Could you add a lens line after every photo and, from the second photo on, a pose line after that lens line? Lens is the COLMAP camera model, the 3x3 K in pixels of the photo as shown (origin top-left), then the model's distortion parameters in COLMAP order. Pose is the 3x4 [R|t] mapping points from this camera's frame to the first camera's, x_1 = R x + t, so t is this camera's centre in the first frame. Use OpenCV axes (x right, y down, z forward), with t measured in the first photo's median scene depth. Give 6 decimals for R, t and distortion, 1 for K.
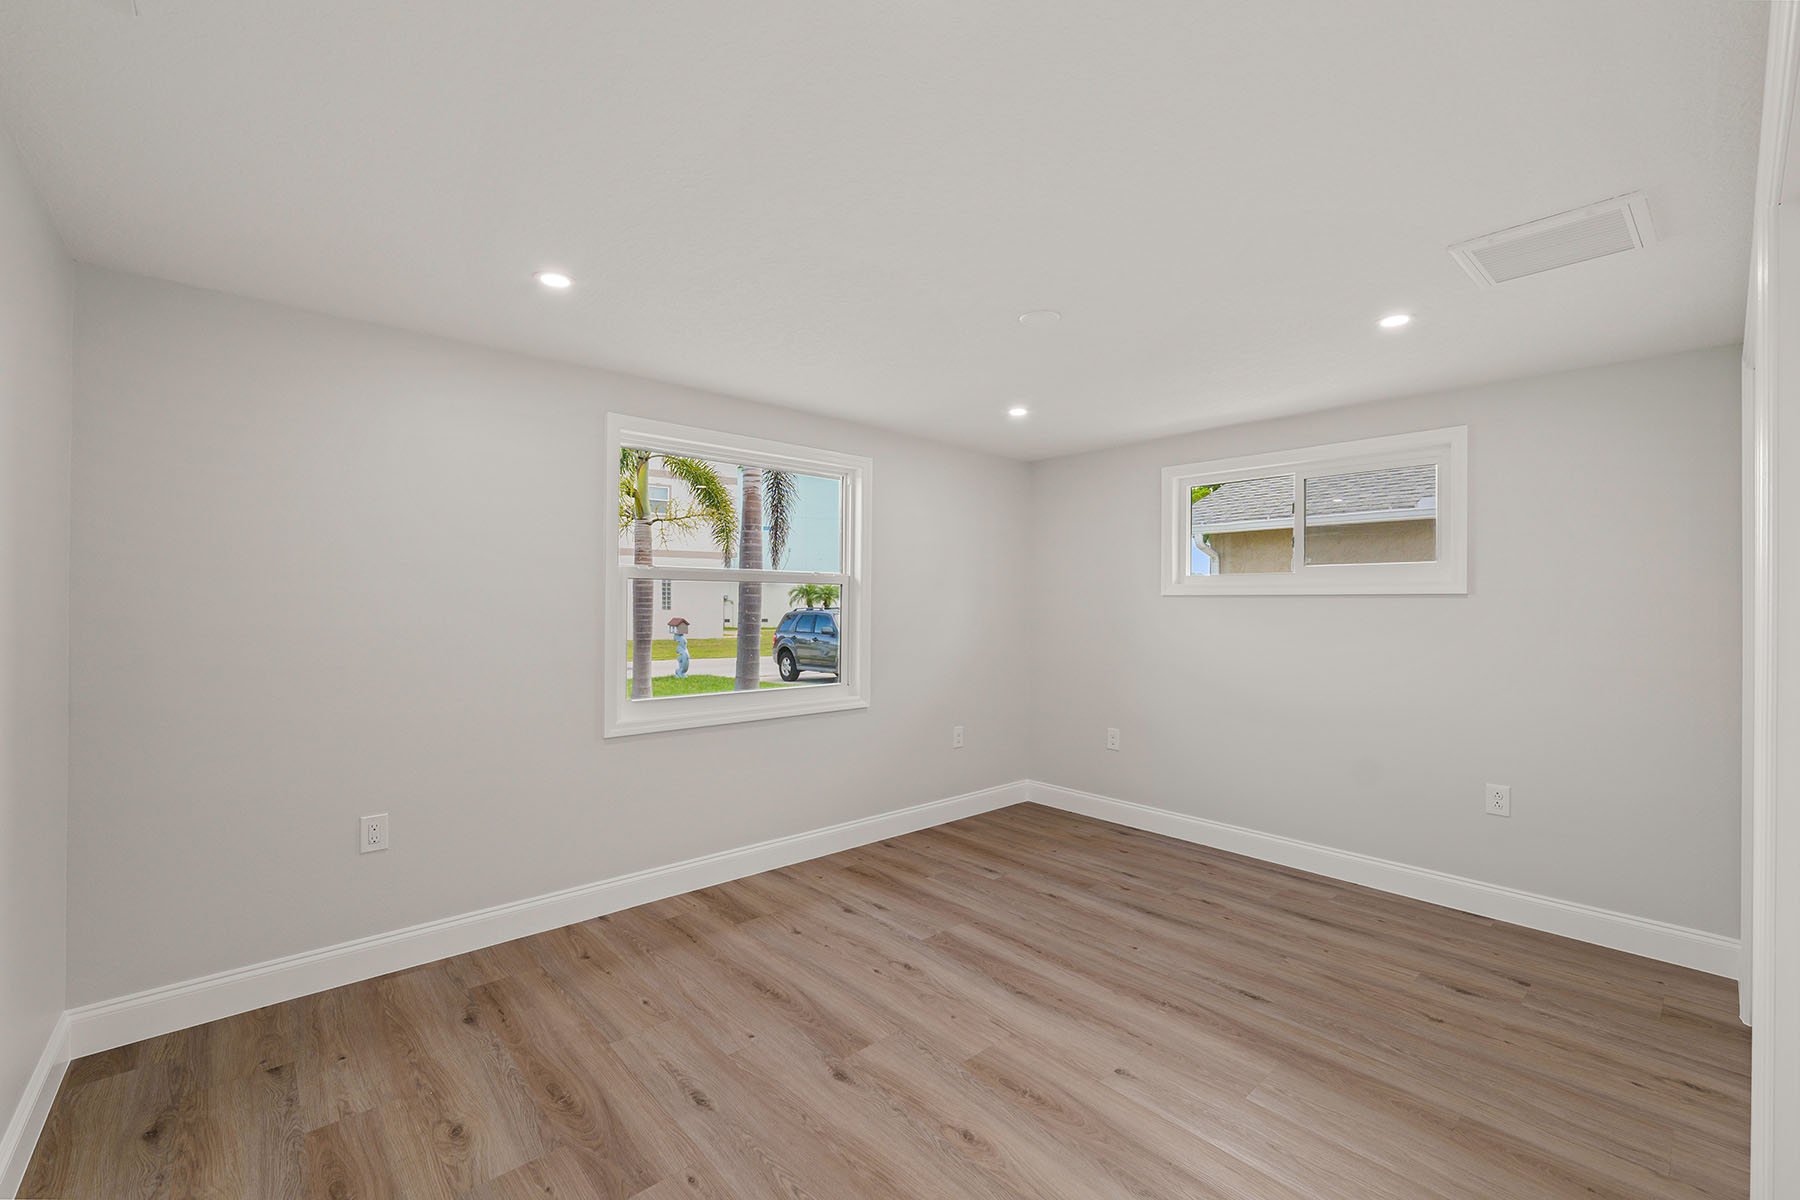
lens RADIAL K [[736.2, 0, 902.2], [0, 736.2, 609.0], [0, 0, 1]] dist [-0.005303, -0.001438]
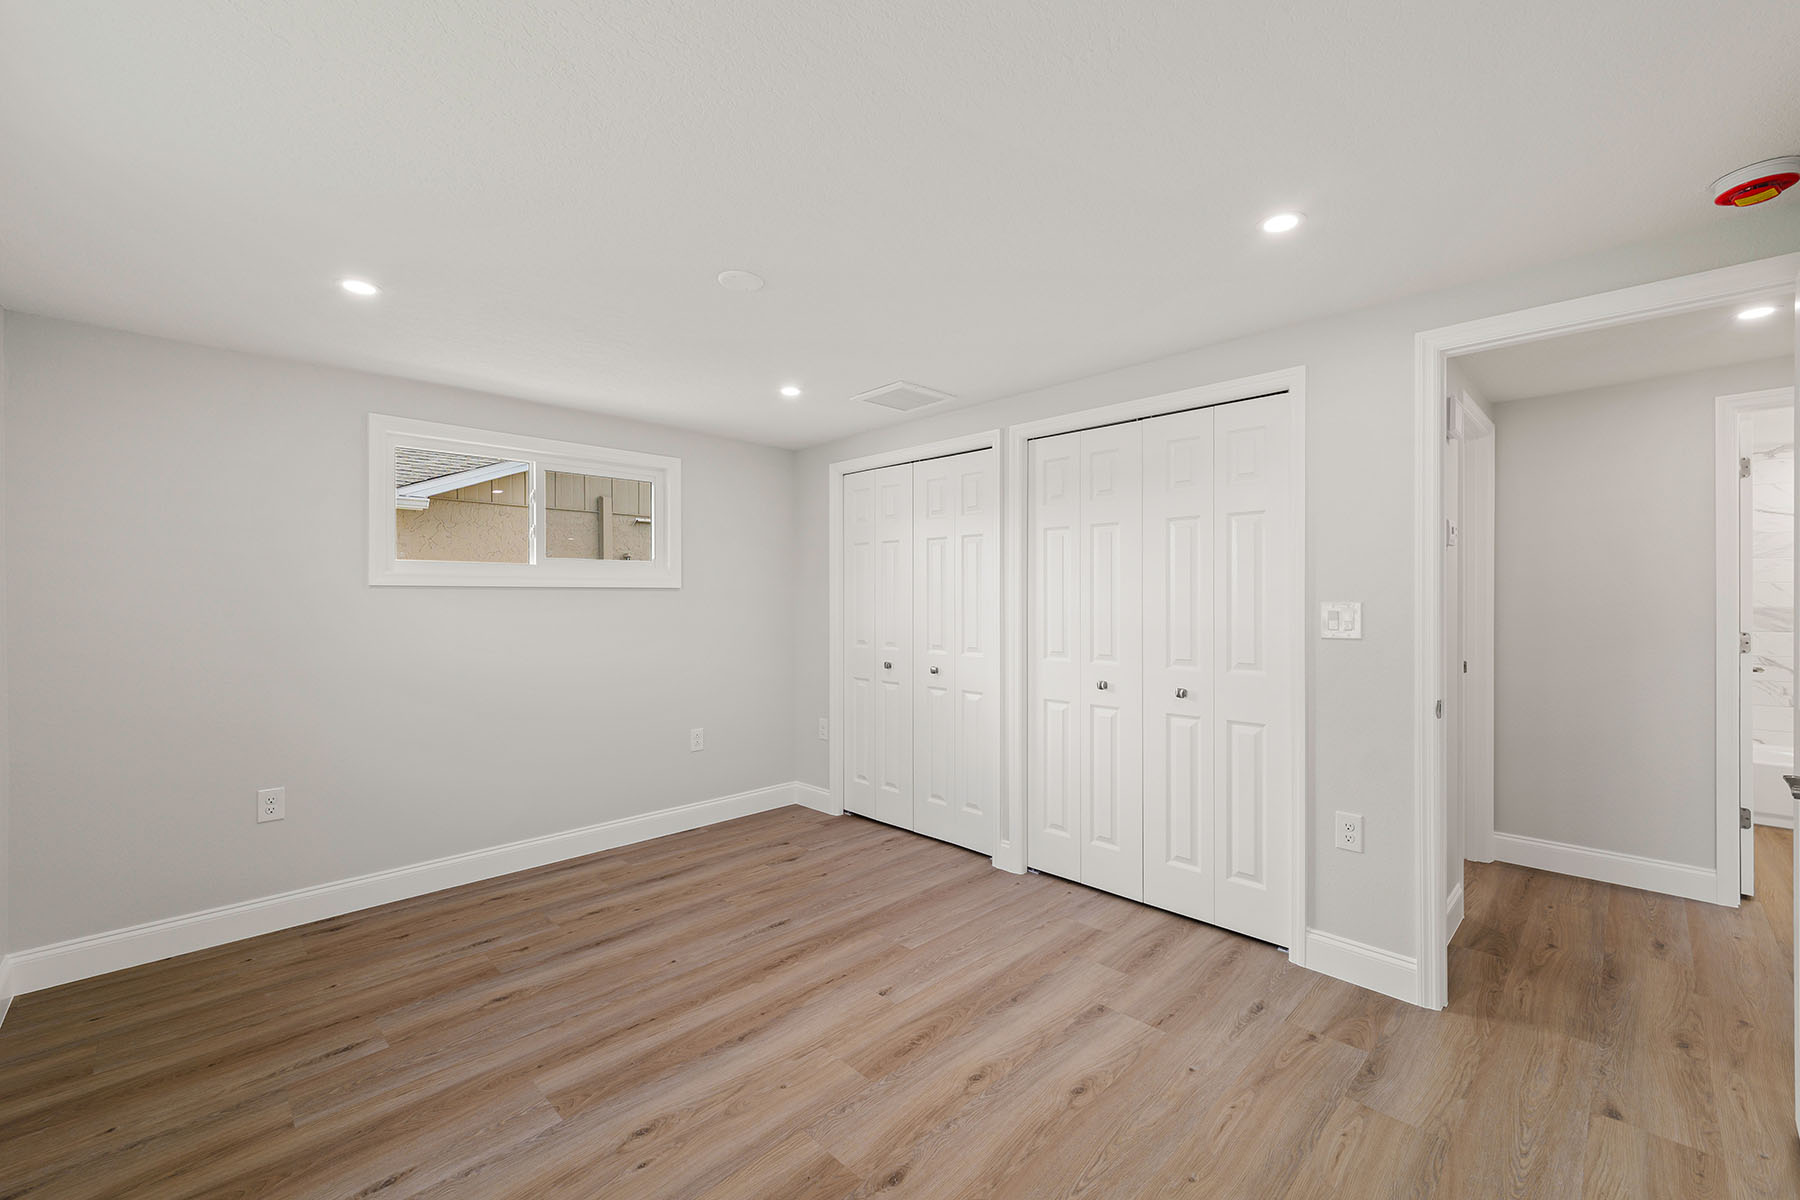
lens RADIAL K [[736.2, 0, 938.8], [0, 736.2, 581.9], [0, 0, 1]] dist [-0.005303, -0.001438]
pose [[-0.079382, 0.016576, 0.996706, -0.595277], [0.011775, 0.999808, -0.015690, -0.004517], [-0.996775, 0.010490, -0.079562, 0.666002]]
